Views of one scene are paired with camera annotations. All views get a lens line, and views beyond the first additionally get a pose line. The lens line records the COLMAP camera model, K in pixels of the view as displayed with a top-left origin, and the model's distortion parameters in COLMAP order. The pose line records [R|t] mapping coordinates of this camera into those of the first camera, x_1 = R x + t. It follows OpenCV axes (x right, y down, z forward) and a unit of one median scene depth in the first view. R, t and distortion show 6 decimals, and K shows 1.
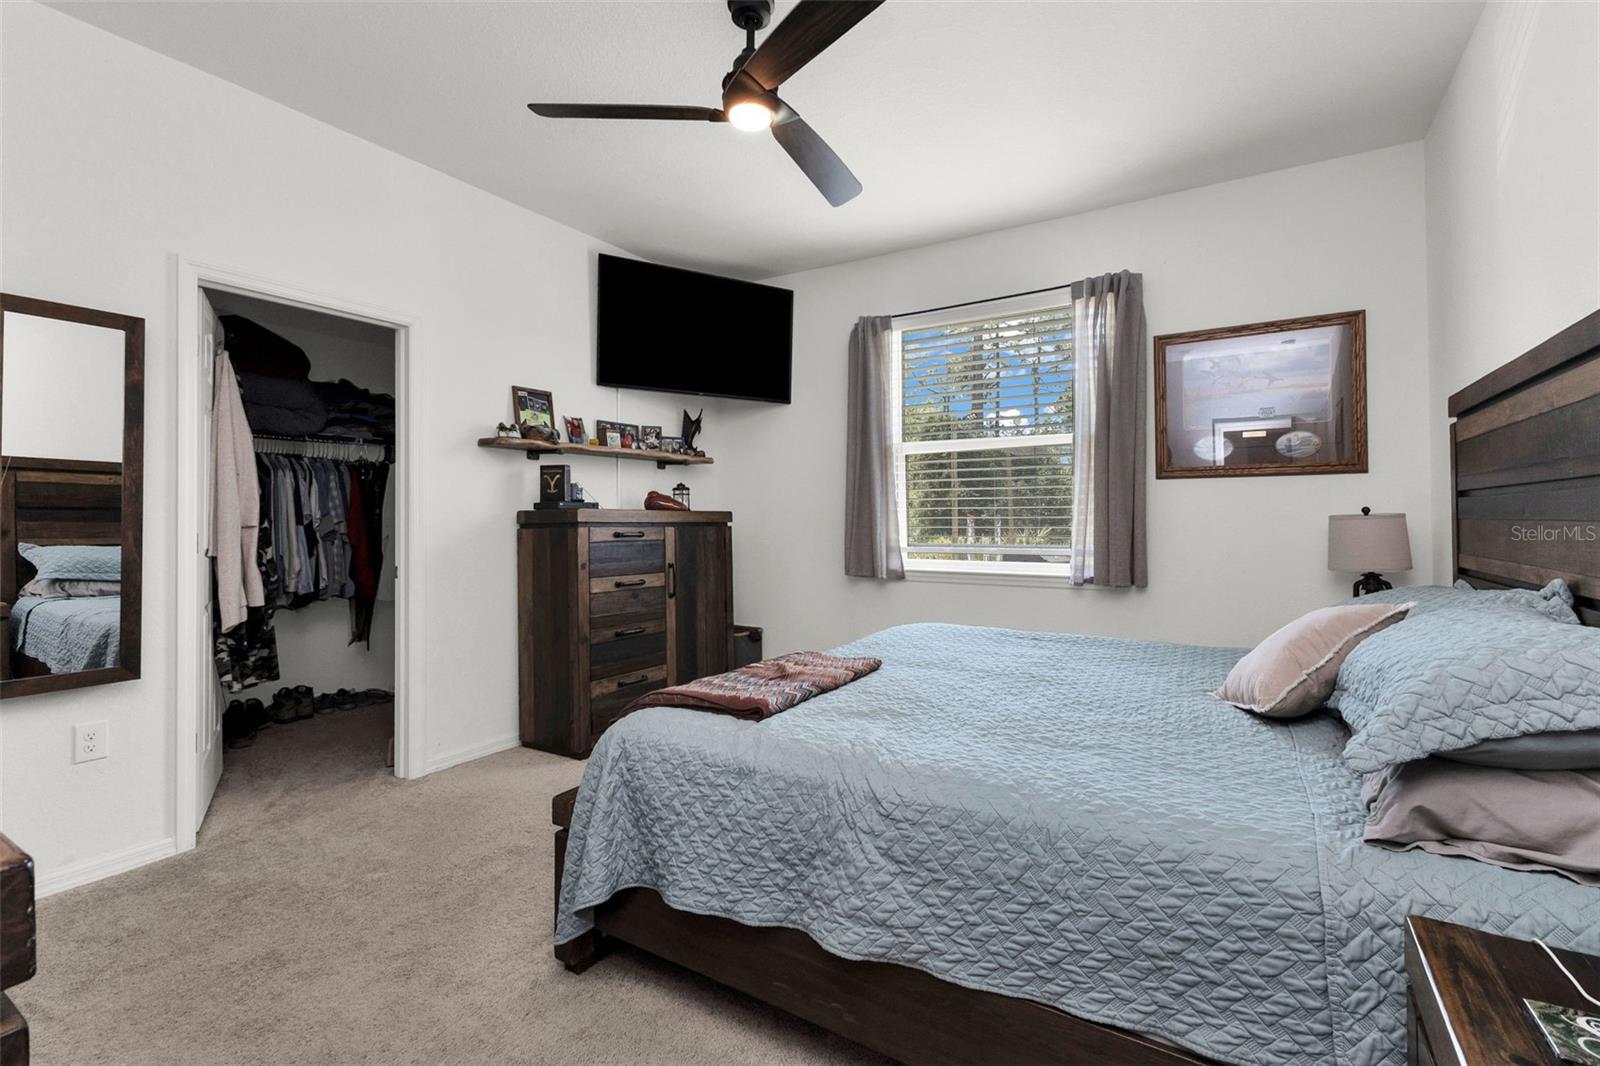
lens RADIAL K [[710.2, 0, 806.7], [0, 710.2, 527.9], [0, 0, 1]] dist [0.004522, 0.000519]
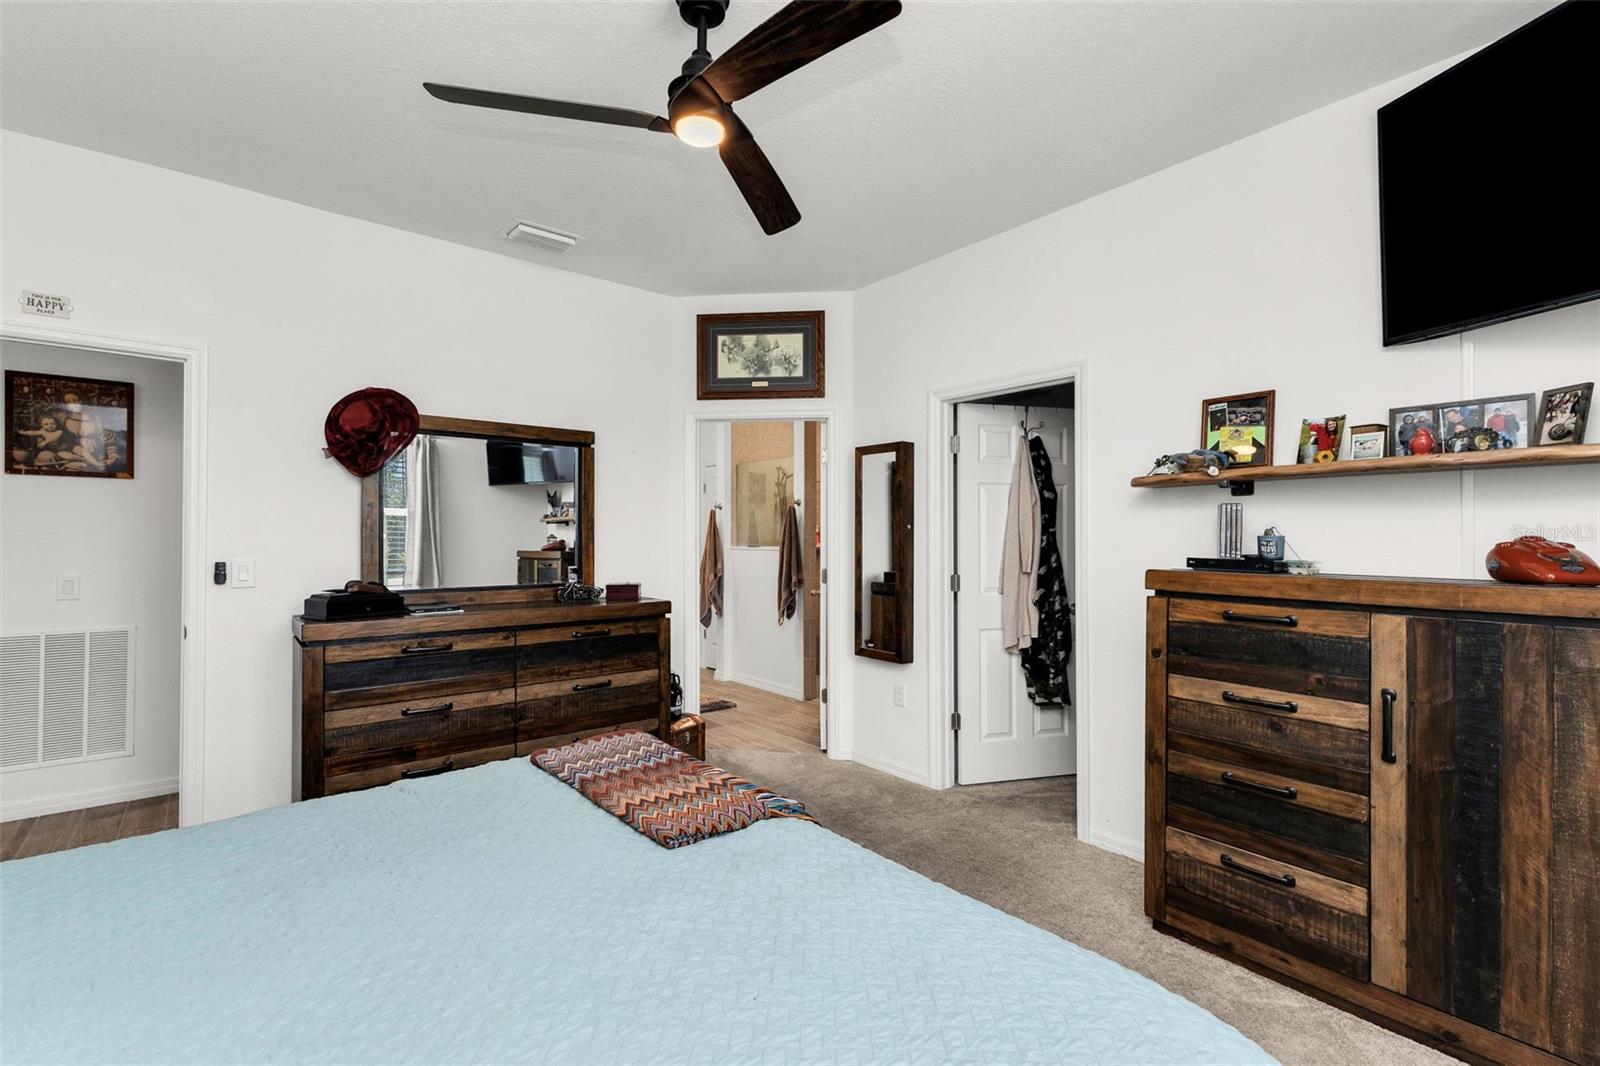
lens RADIAL K [[710.2, 0, 806.0], [0, 710.2, 529.0], [0, 0, 1]] dist [0.004522, 0.000519]
pose [[-0.290947, 0.008462, -0.956702, 0.406803], [0.004934, 0.999961, 0.007344, -0.069007], [0.956726, -0.002584, -0.290977, 0.785203]]
